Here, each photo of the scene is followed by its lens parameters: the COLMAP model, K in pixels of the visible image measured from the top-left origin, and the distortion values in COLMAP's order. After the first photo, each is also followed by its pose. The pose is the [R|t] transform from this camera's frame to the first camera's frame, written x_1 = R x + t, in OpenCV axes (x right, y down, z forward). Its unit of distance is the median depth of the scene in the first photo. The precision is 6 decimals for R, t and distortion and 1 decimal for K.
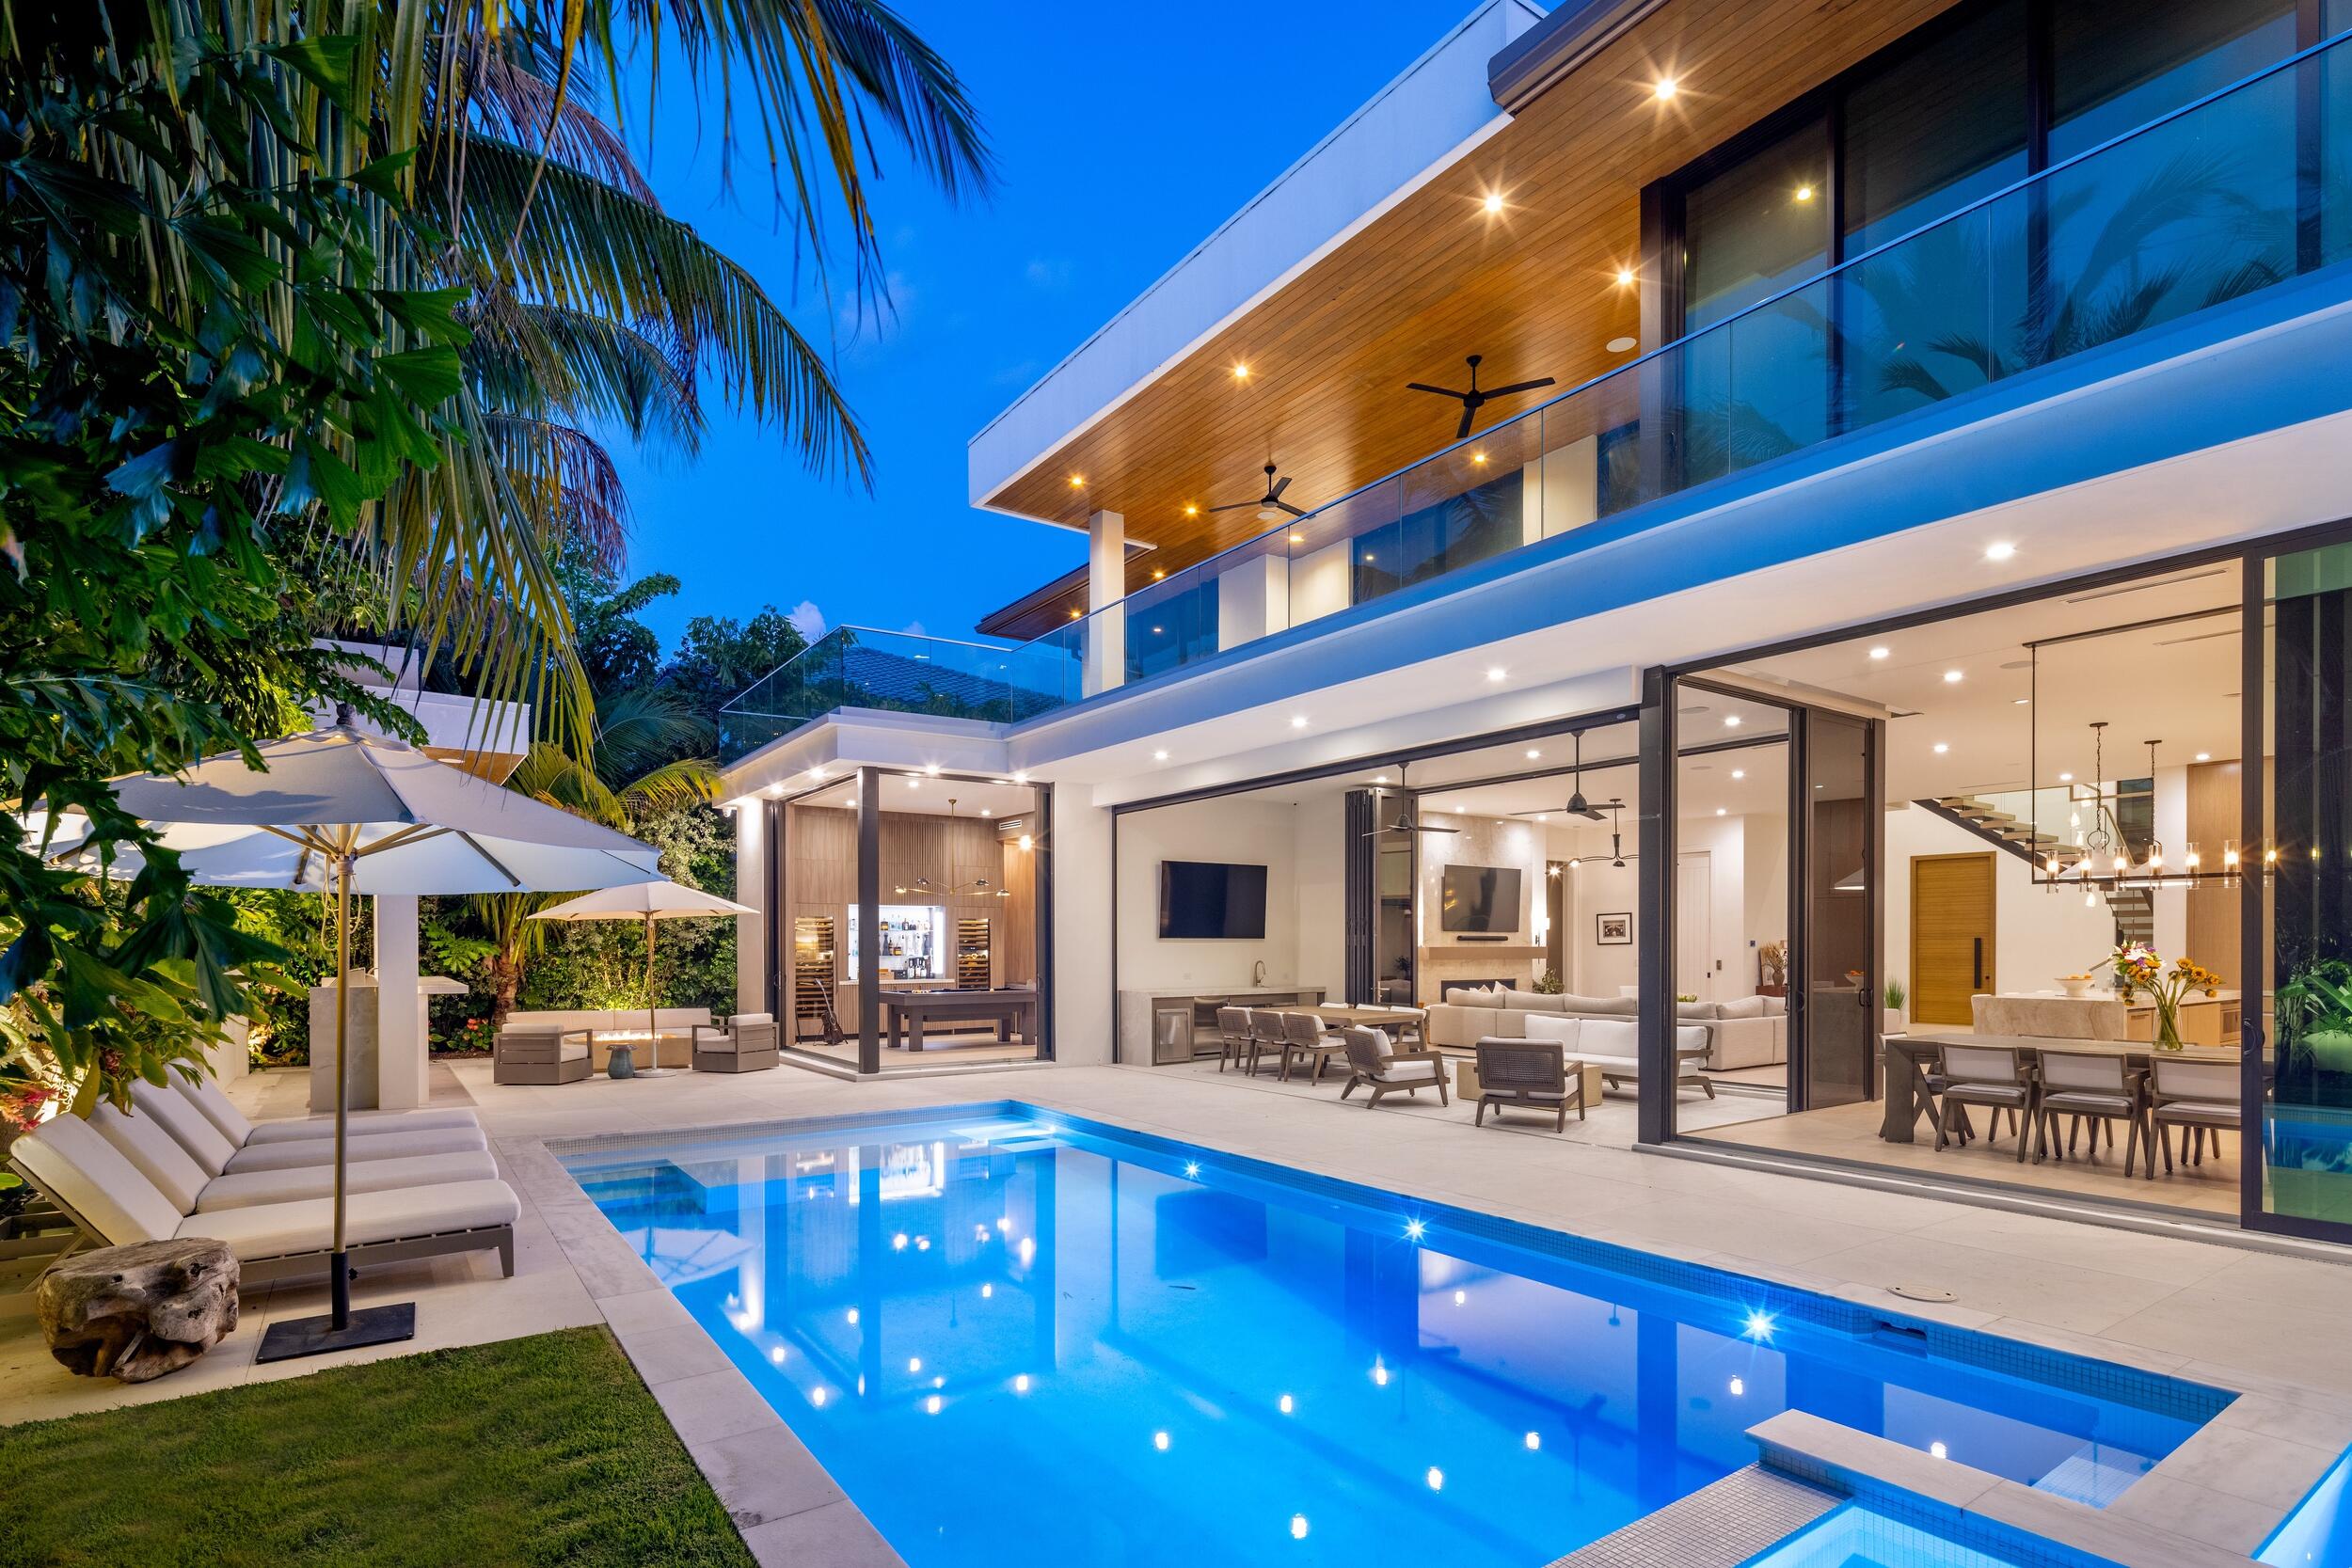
lens RADIAL K [[1137.3, 0, 1176.6], [0, 1137.3, 941.3], [0, 0, 1]] dist [0.001140, 0.000058]
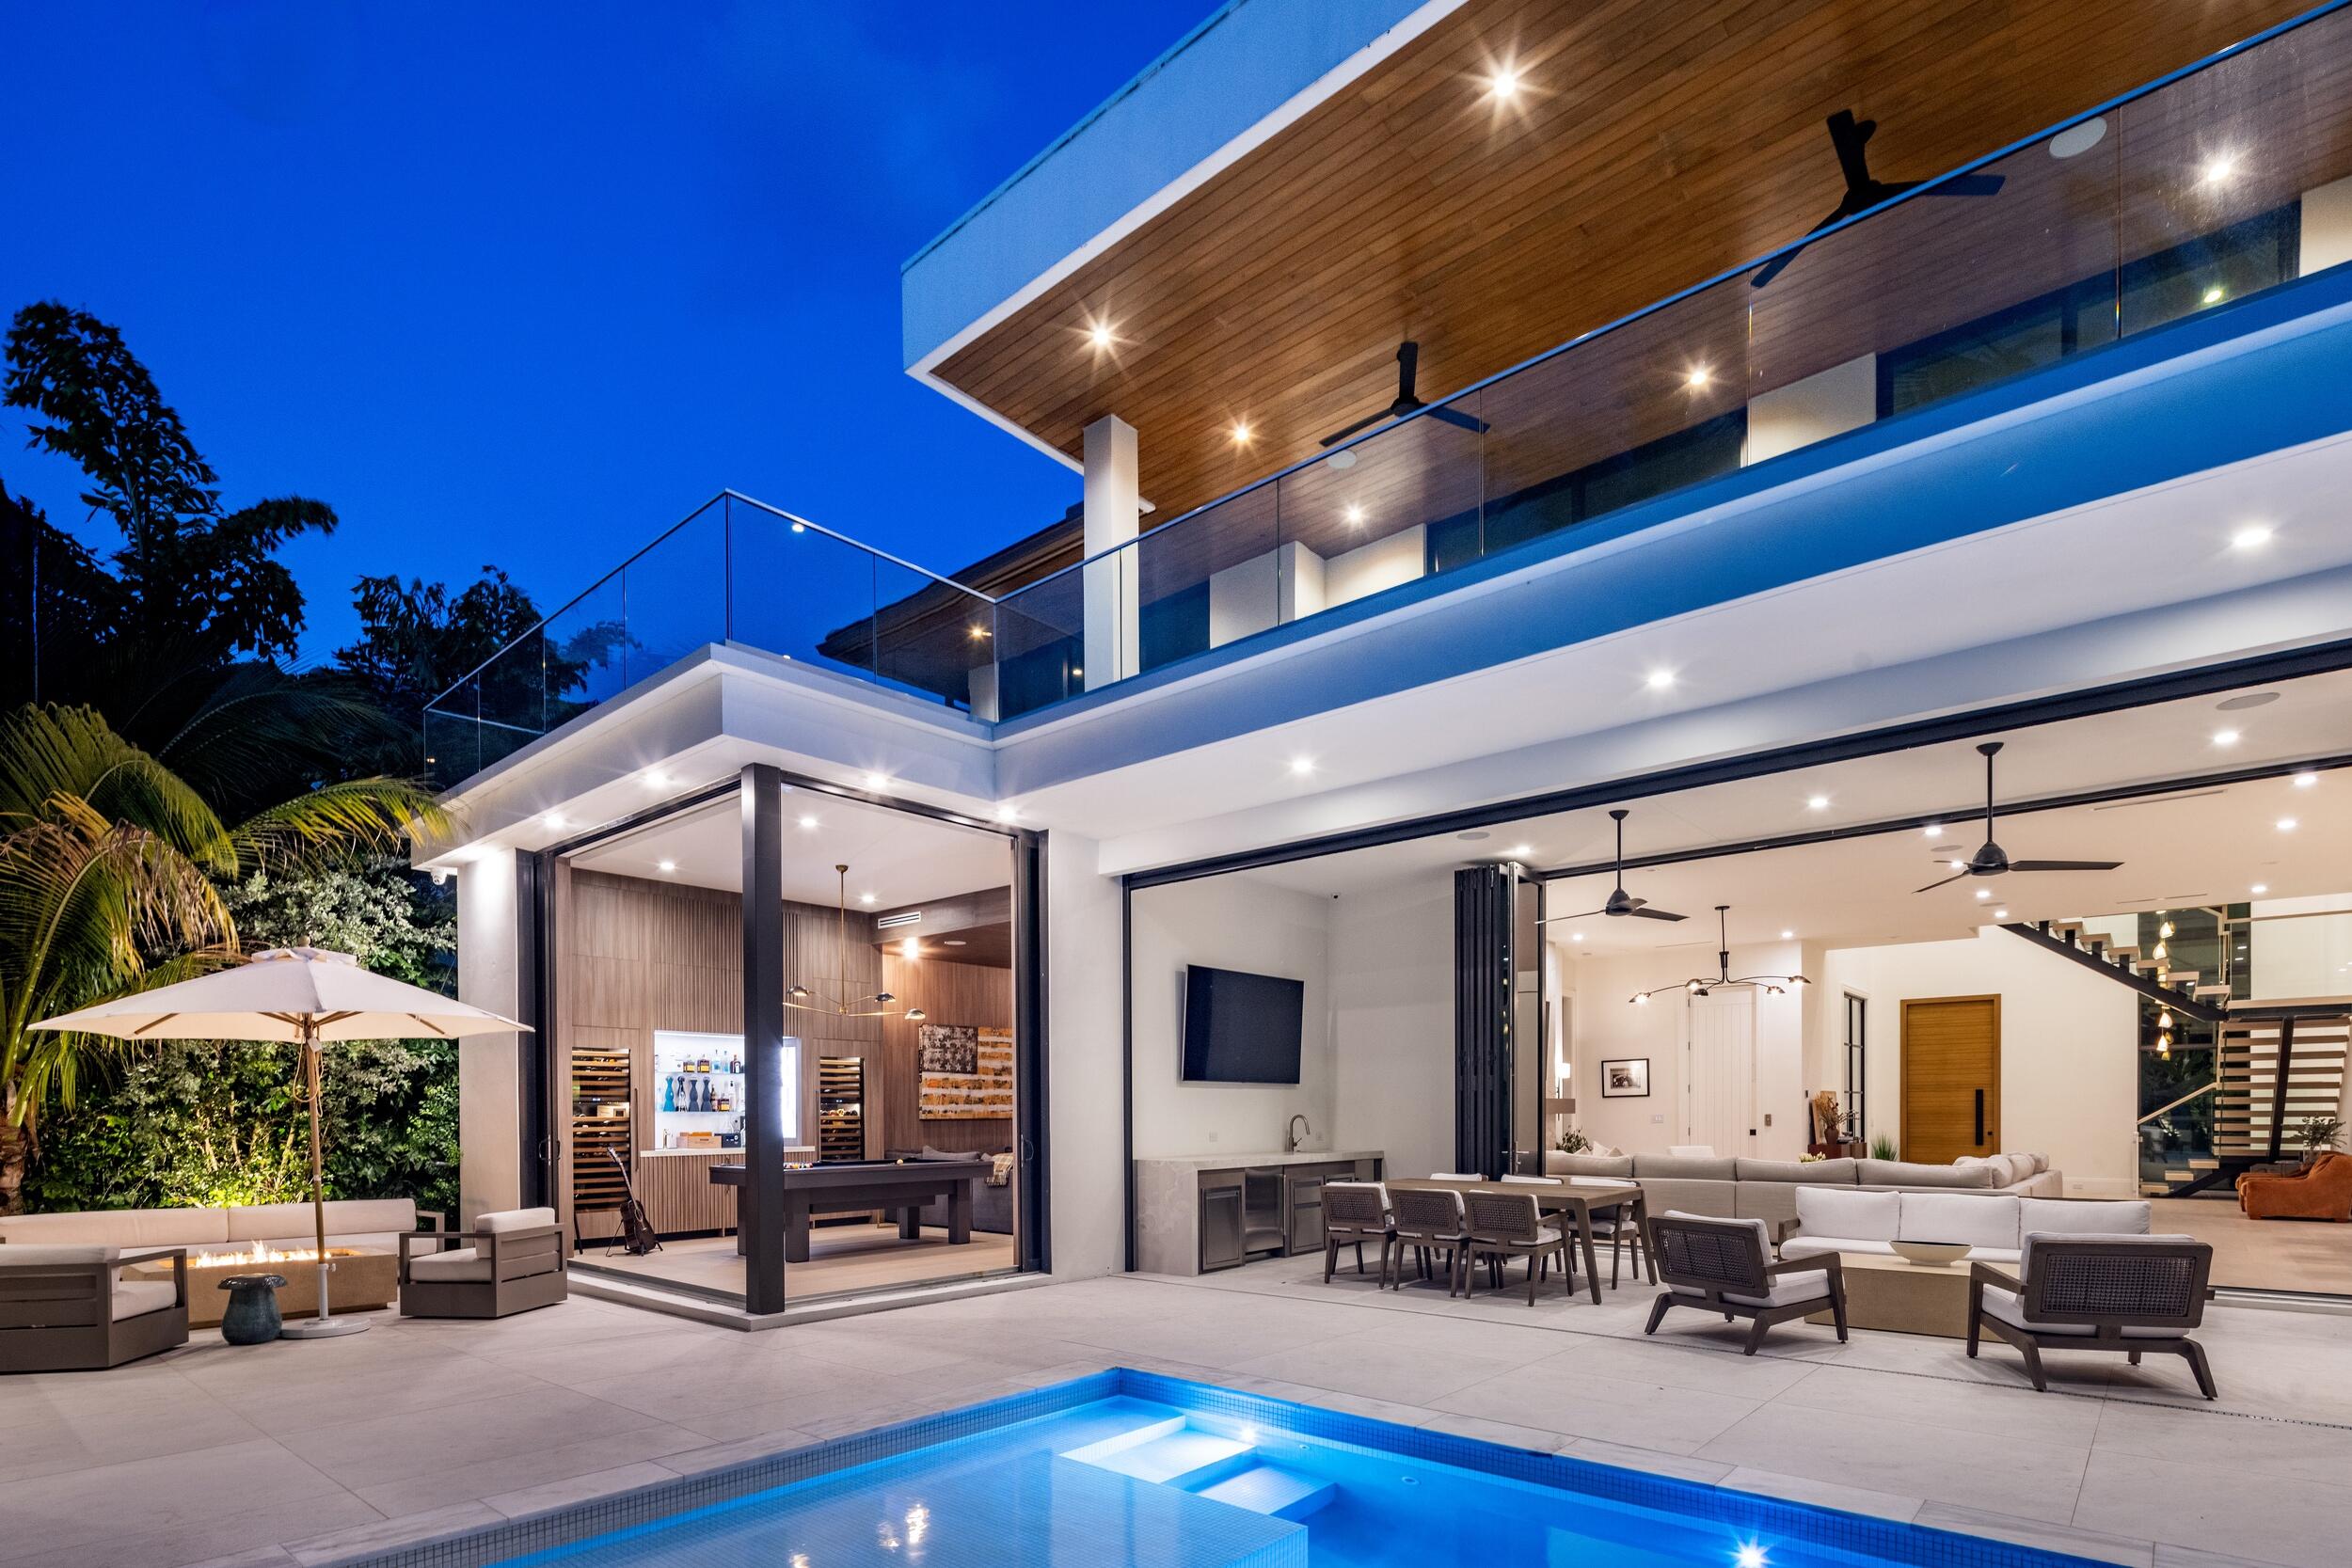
lens RADIAL K [[1152.3, 0, 1178.7], [0, 1152.3, 1117.0], [0, 0, 1]] dist [0.000993, -0.000325]
pose [[0.970384, -0.004365, 0.241528, -0.175245], [0.002462, 0.999964, 0.008181, 0.012583], [-0.241554, -0.007344, 0.970359, 0.332158]]
